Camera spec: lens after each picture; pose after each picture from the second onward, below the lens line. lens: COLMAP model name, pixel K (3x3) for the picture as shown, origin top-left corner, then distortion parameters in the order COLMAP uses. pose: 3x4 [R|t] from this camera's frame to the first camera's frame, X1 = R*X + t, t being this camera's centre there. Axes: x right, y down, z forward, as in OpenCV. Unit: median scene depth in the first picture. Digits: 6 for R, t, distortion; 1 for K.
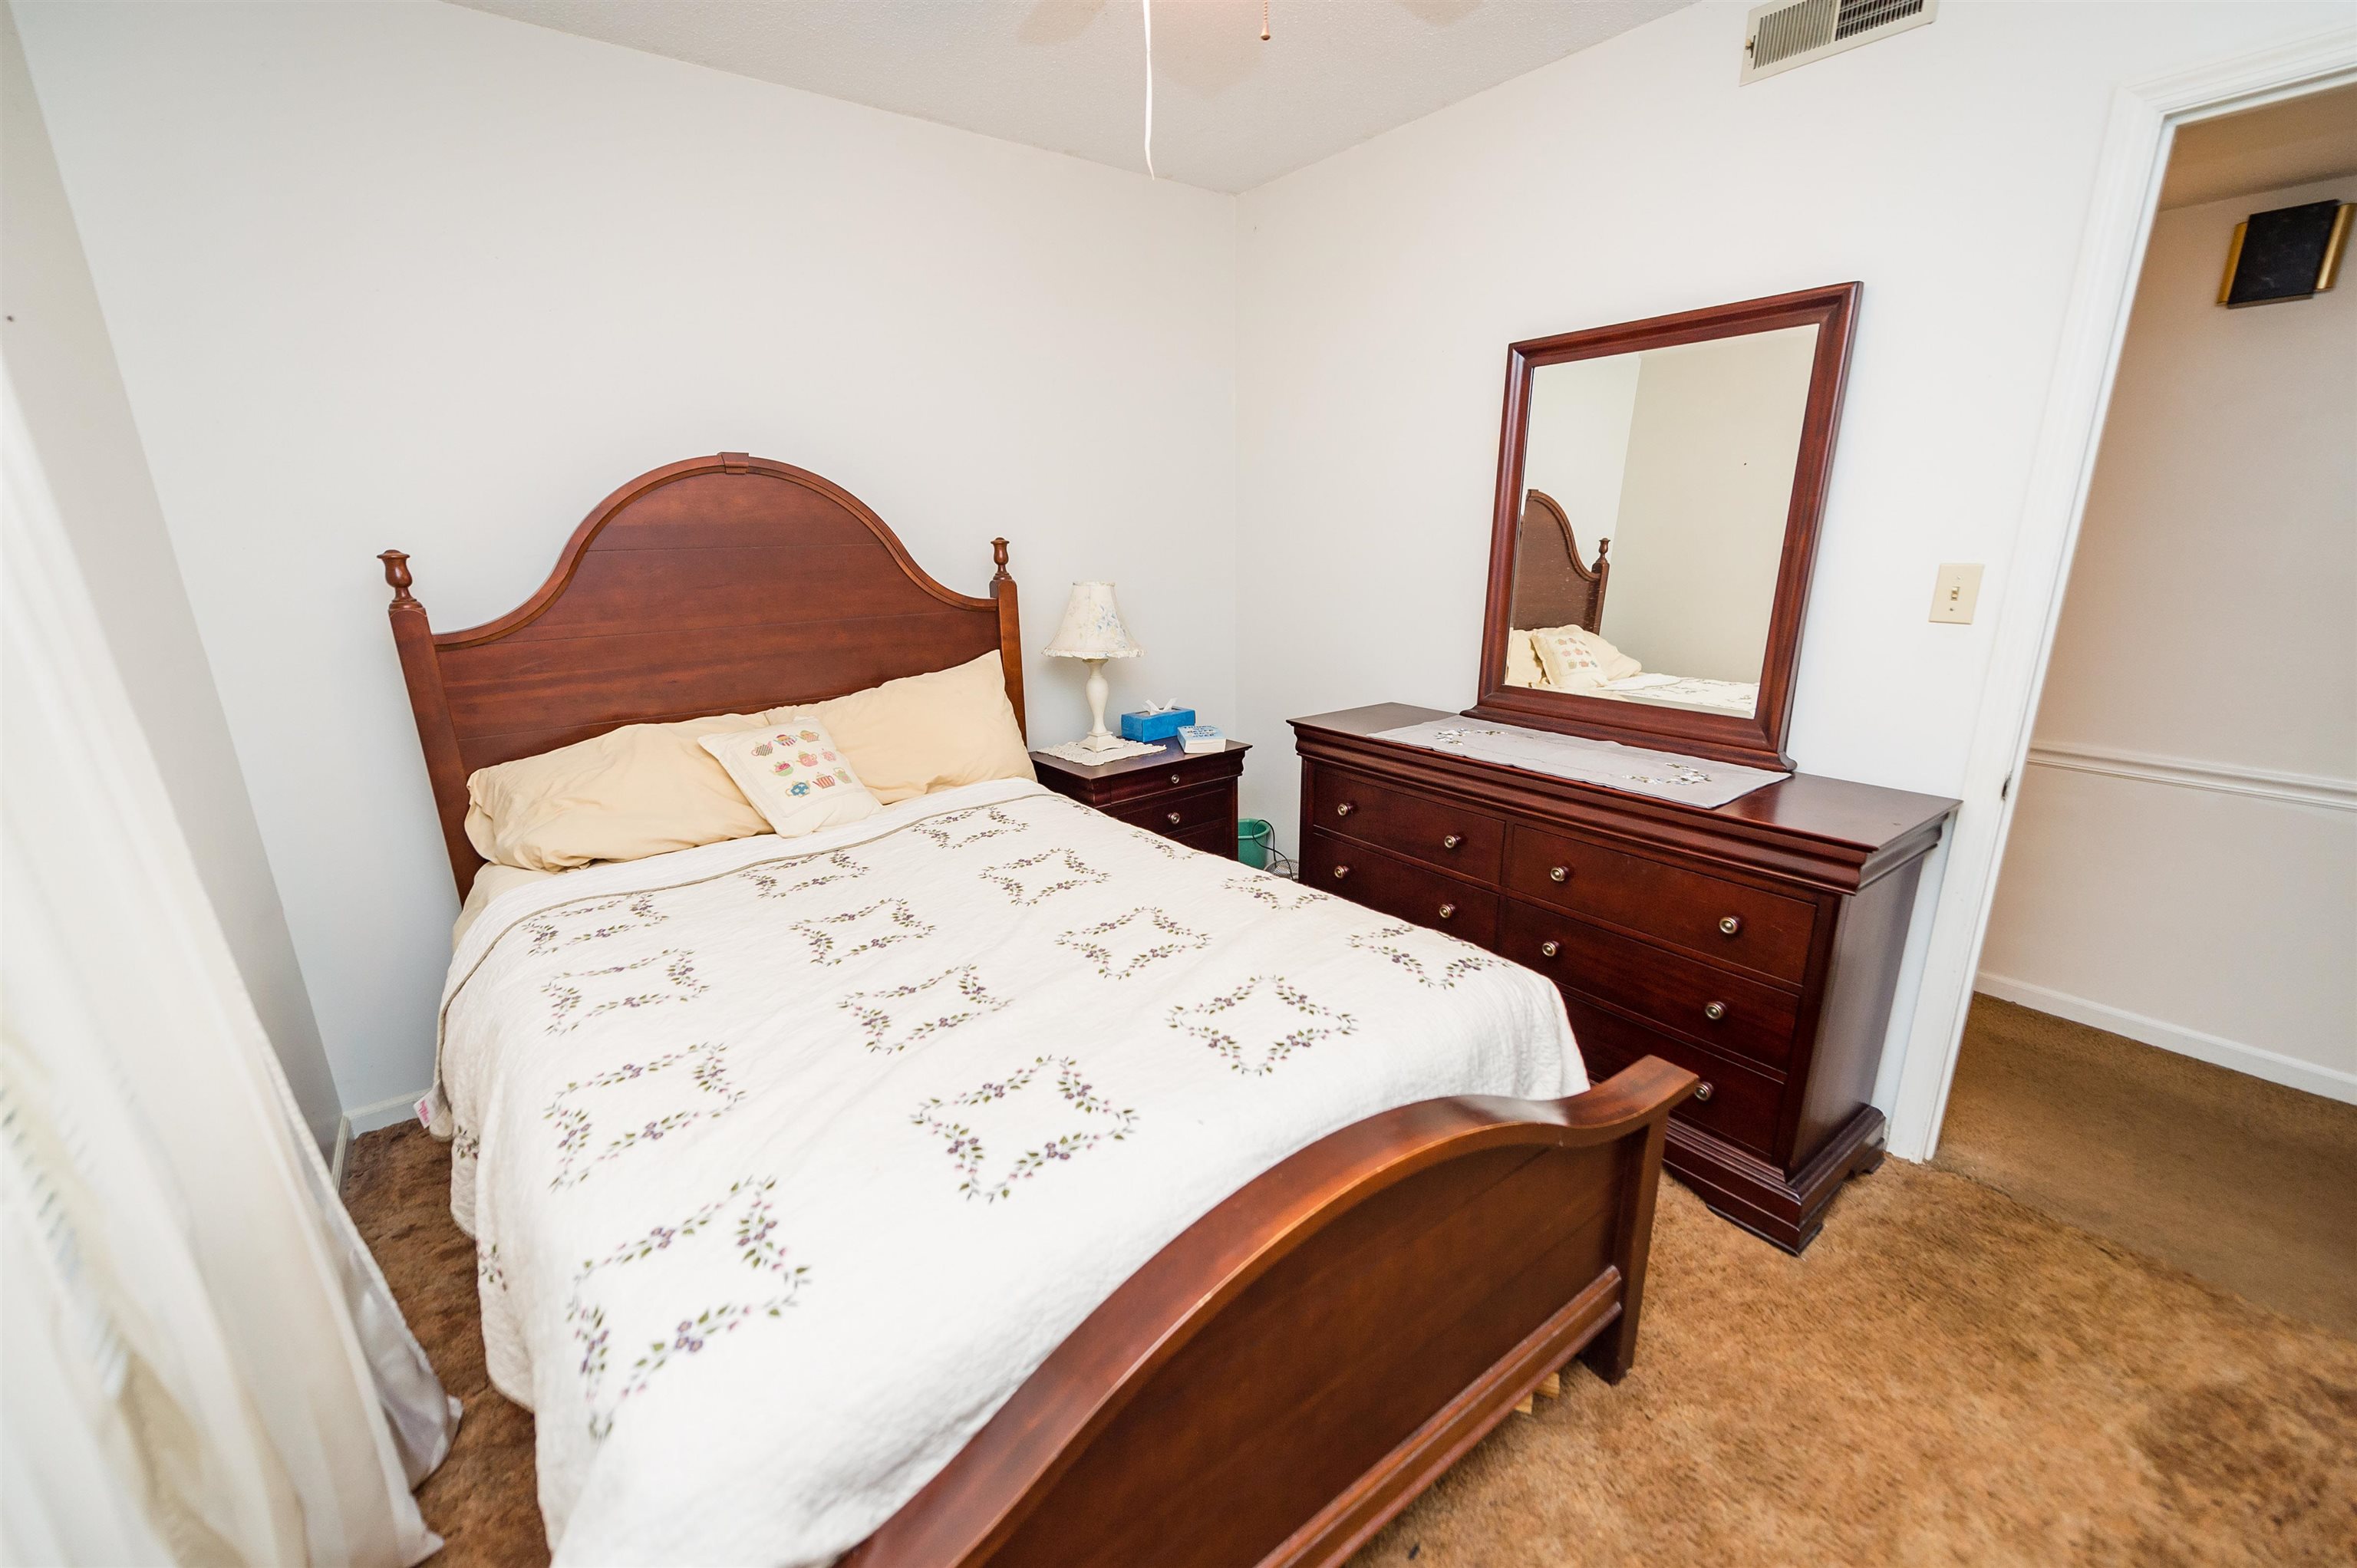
lens RADIAL K [[927.5, 0, 1173.5], [0, 927.5, 787.8], [0, 0, 1]] dist [0.009306, -0.003042]
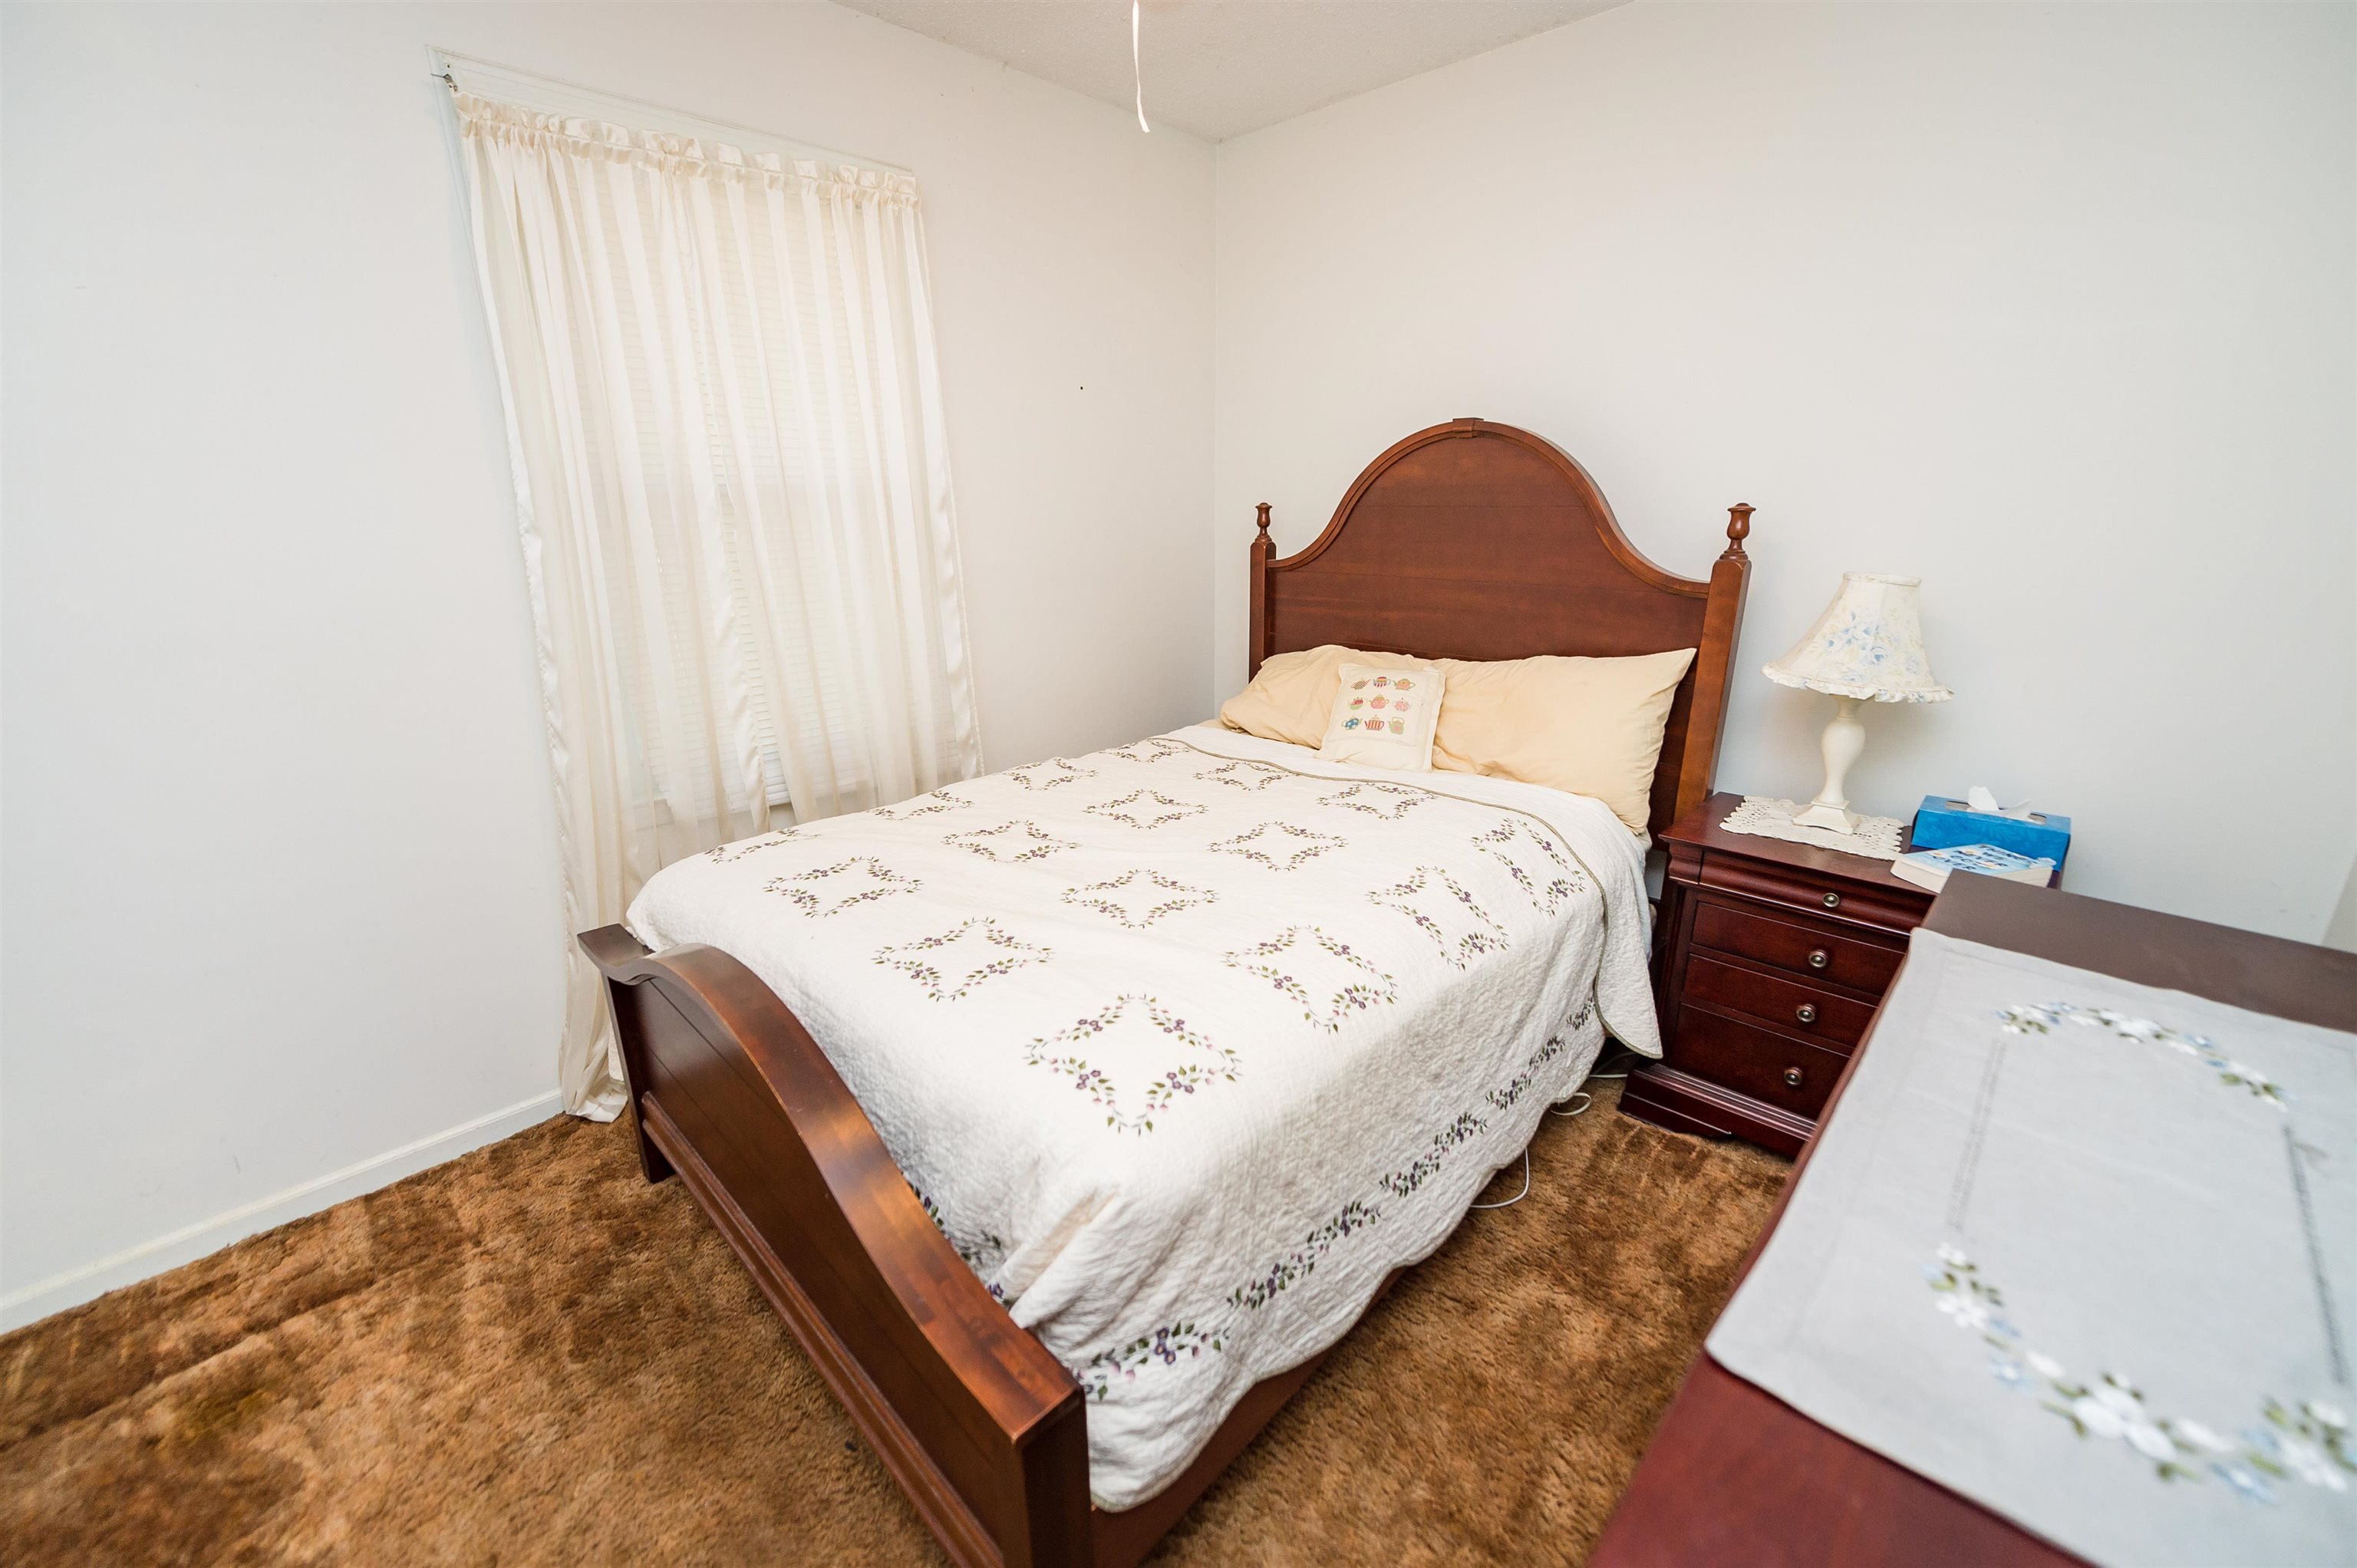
lens RADIAL K [[927.5, 0, 1198.7], [0, 927.5, 794.4], [0, 0, 1]] dist [0.009306, -0.003042]
pose [[0.168755, 0.316335, -0.933517, 0.640846], [-0.265746, 0.926630, 0.265961, -0.167529], [0.949158, 0.203196, 0.240438, 0.561664]]
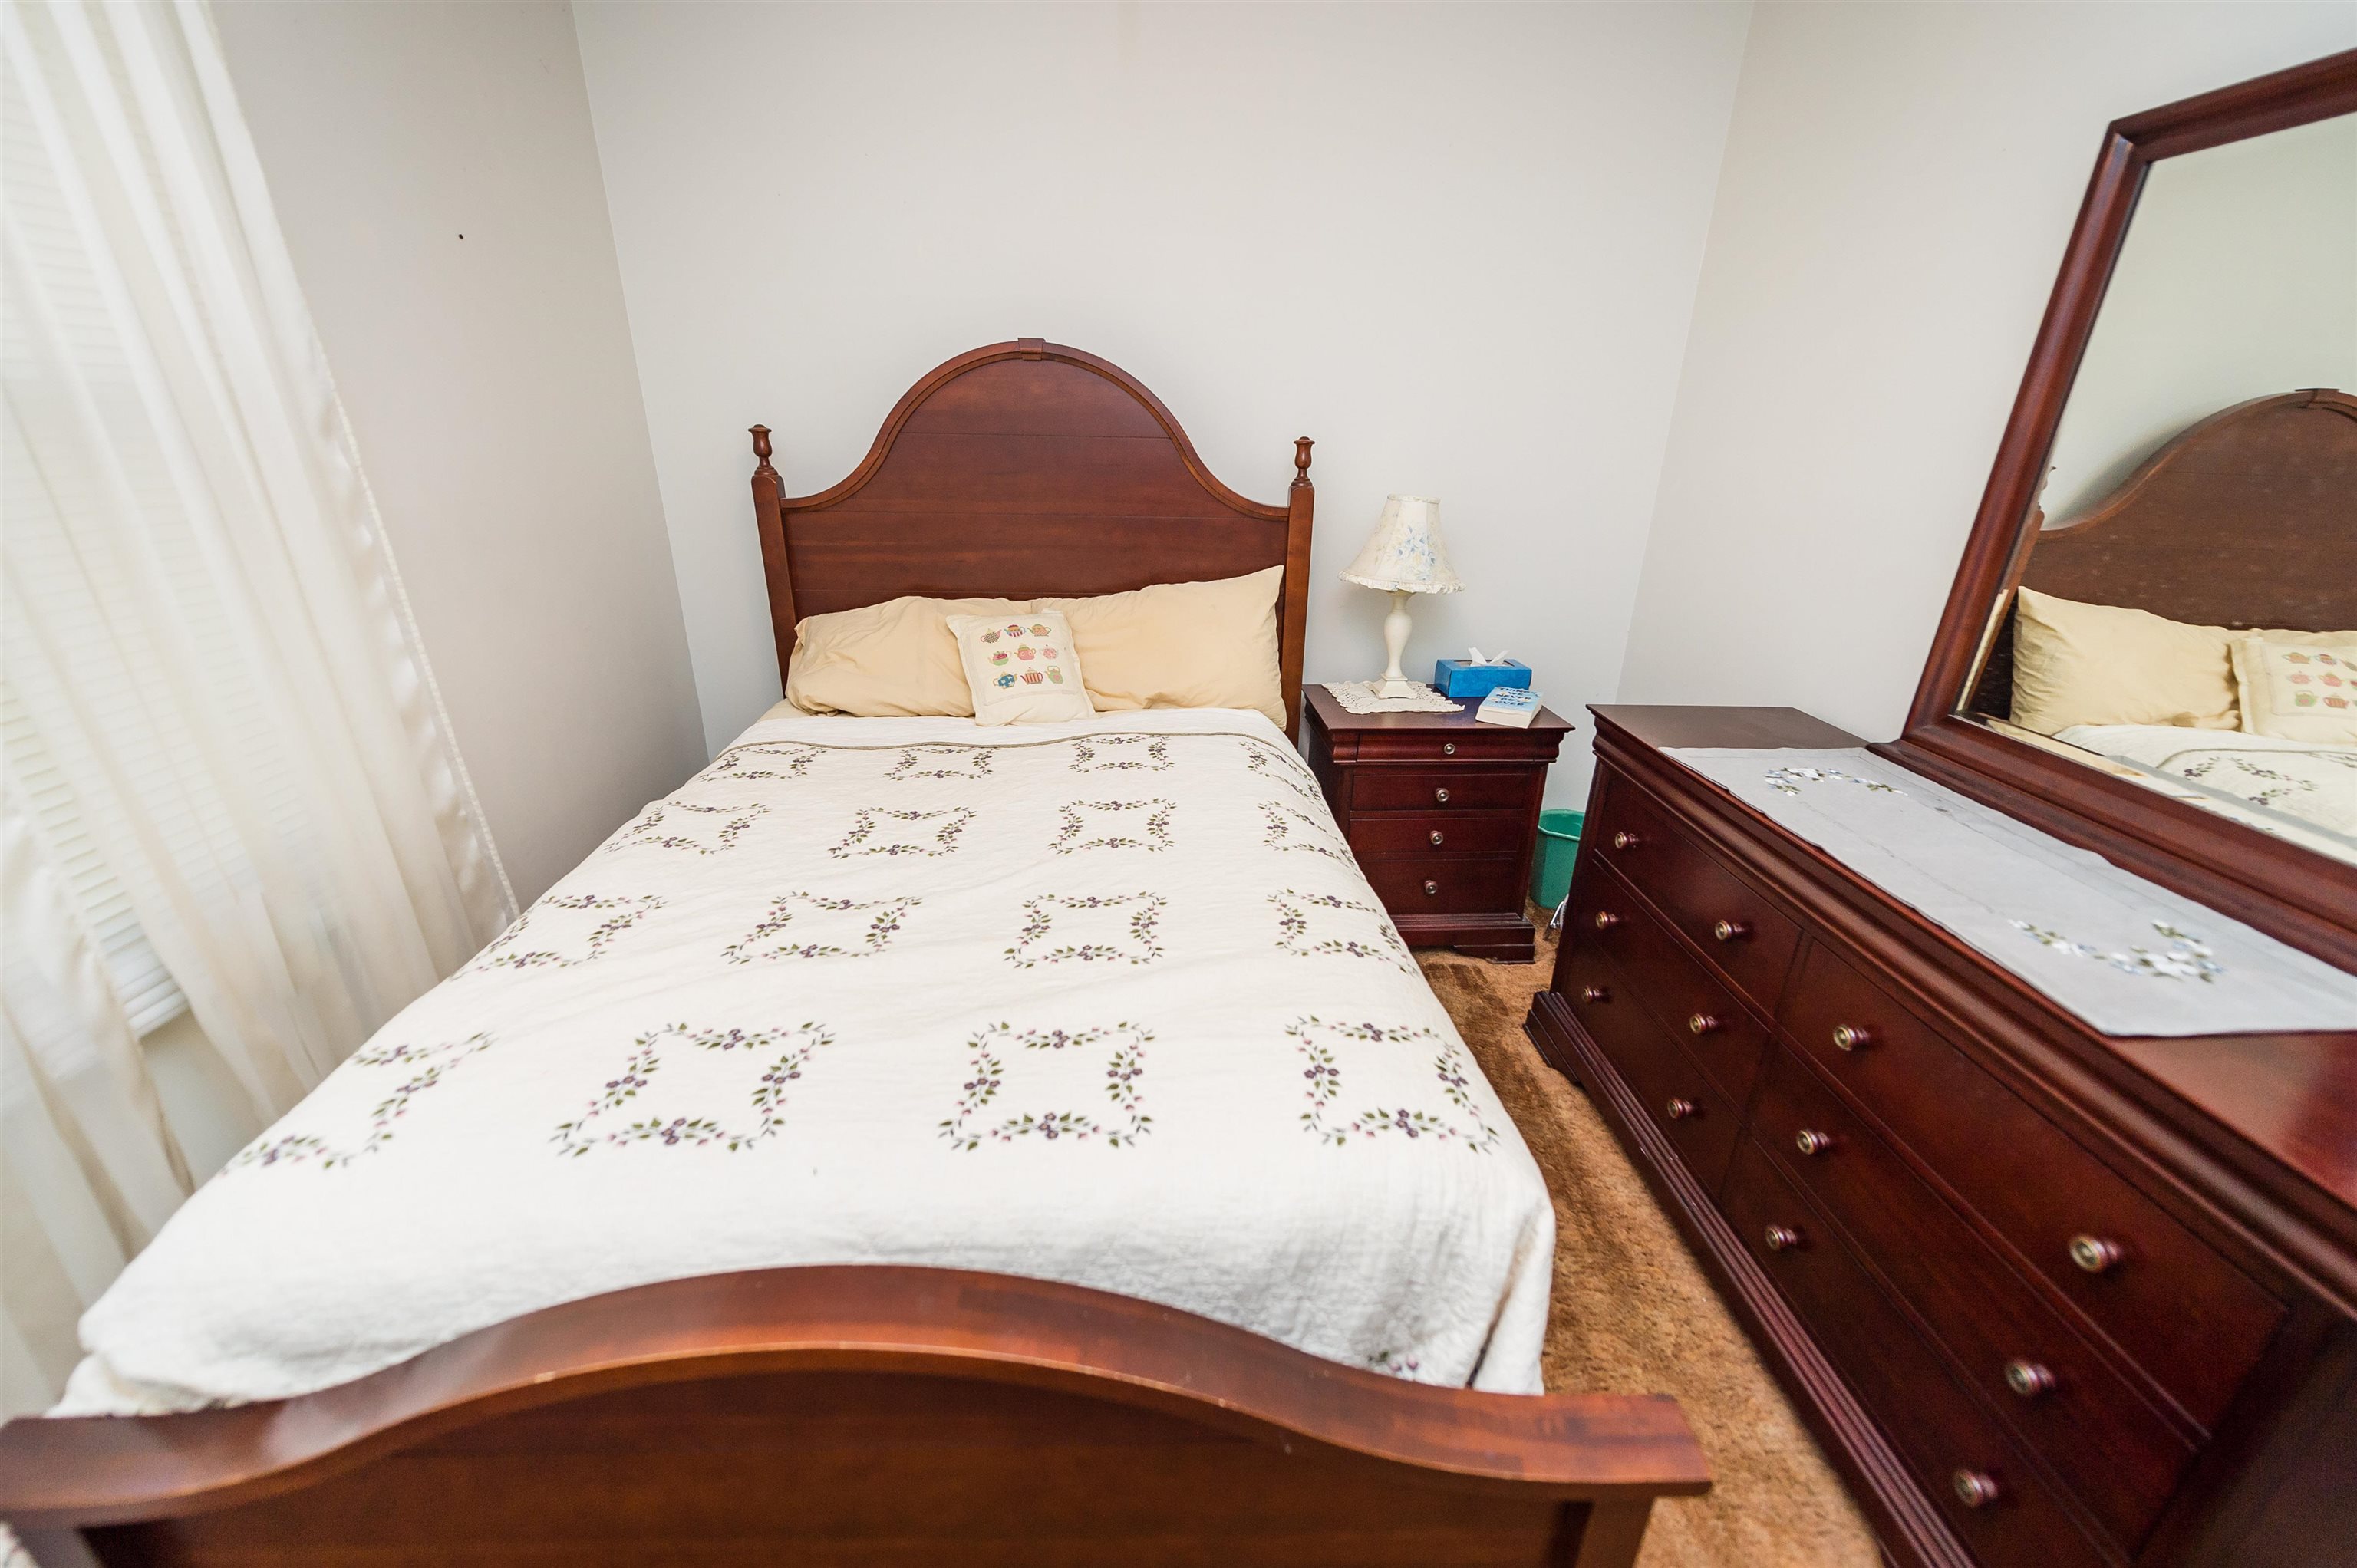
lens RADIAL K [[927.5, 0, 1186.2], [0, 927.5, 787.3], [0, 0, 1]] dist [0.009306, -0.003042]
pose [[0.824842, 0.238065, -0.512797, 0.311307], [-0.184349, 0.970702, 0.154119, -0.077839], [0.534464, -0.032590, 0.844563, 0.234070]]
